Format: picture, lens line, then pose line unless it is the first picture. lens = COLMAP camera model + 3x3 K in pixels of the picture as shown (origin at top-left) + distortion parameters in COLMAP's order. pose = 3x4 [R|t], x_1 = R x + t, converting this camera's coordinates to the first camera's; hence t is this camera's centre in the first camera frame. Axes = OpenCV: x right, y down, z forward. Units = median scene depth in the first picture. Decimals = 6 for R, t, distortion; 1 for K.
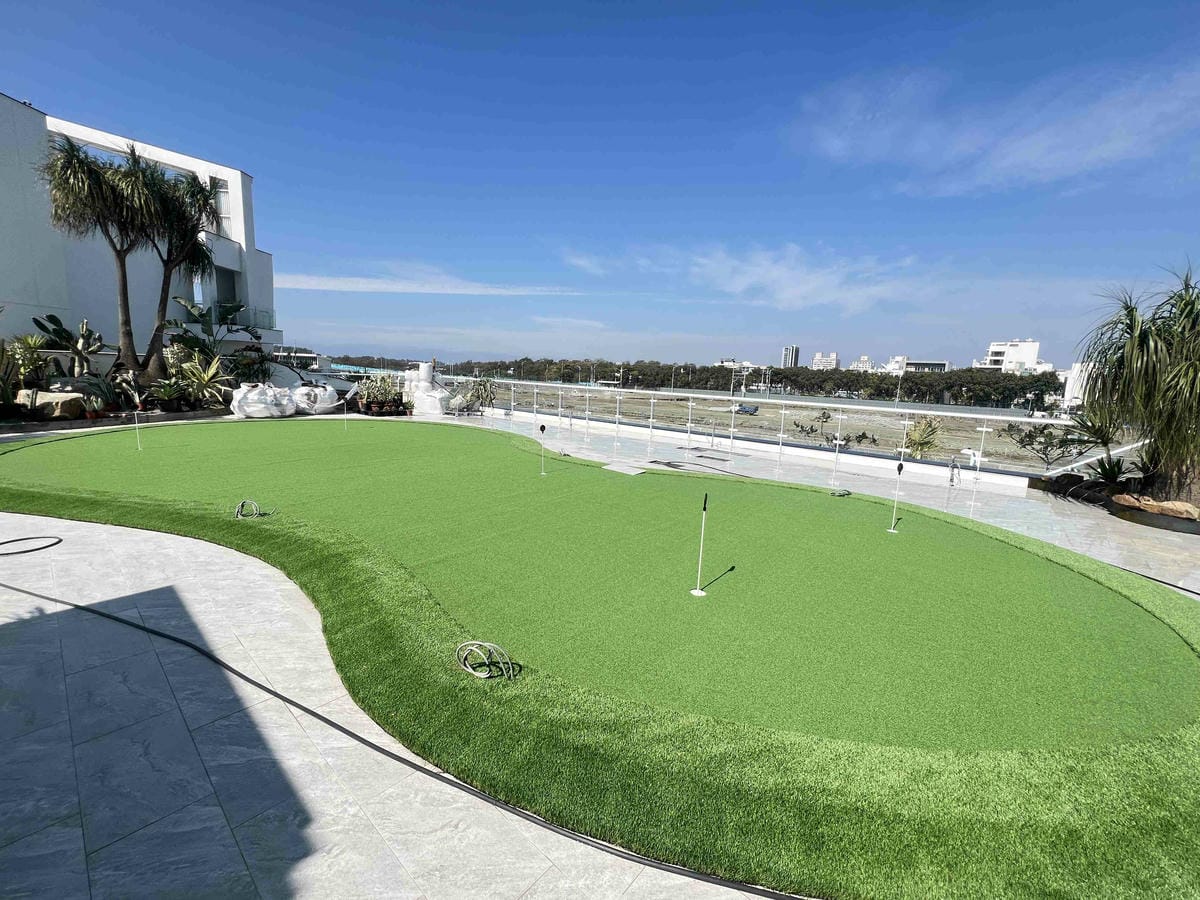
lens RADIAL K [[485.5, 0, 595.4], [0, 485.5, 445.3], [0, 0, 1]] dist [-0.001232, 0.000750]
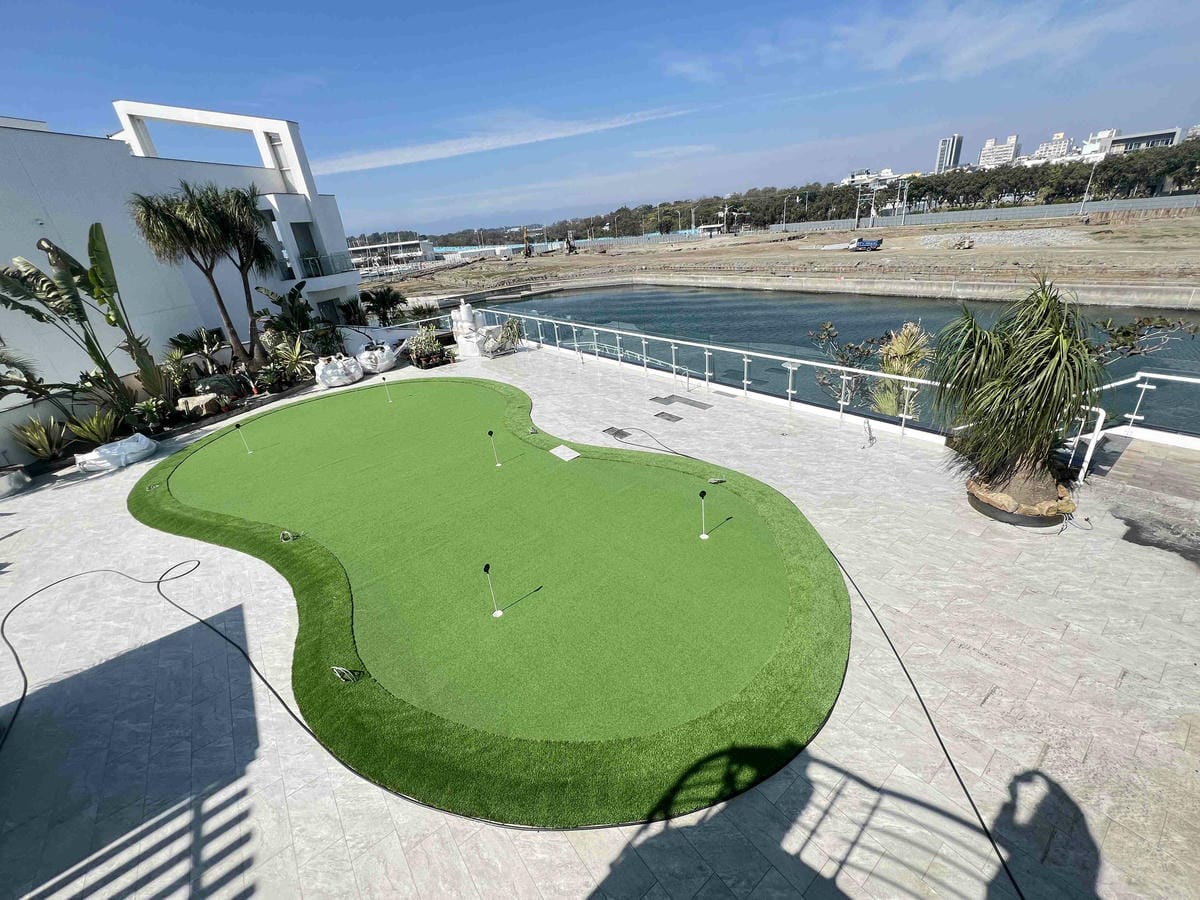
lens RADIAL K [[485.5, 0, 604.6], [0, 485.5, 439.1], [0, 0, 1]] dist [-0.001232, 0.000750]
pose [[0.972716, -0.044104, -0.227768, 0.216618], [0.106840, 0.956620, 0.271042, -0.152338], [0.205933, -0.287982, 0.935231, -0.070255]]
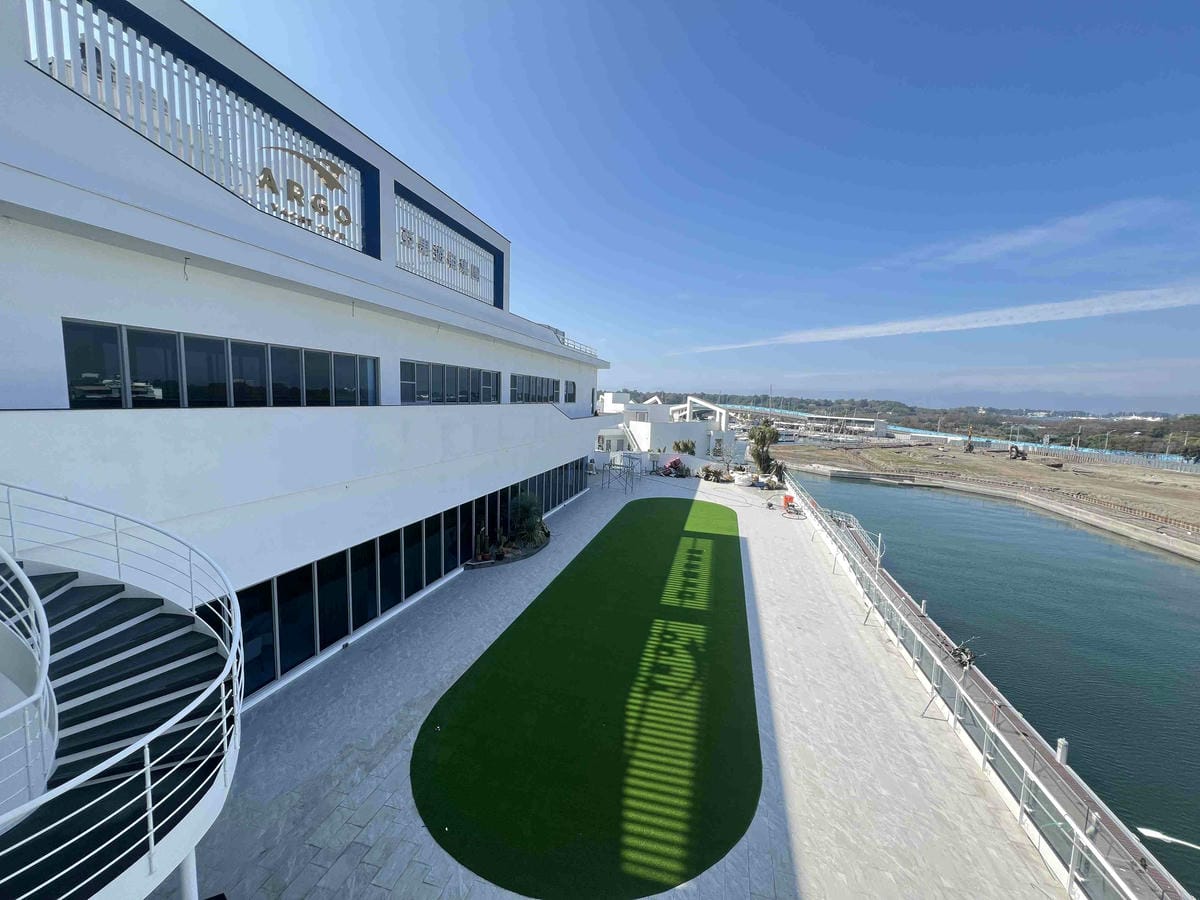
lens RADIAL K [[487.0, 0, 600.2], [0, 487.0, 449.2], [0, 0, 1]] dist [-0.000029, 0.000020]
pose [[0.433690, 0.070710, -0.898283, 2.627394], [-0.137363, 0.990452, 0.011646, -0.301302], [0.890530, 0.118340, 0.439263, -1.654569]]
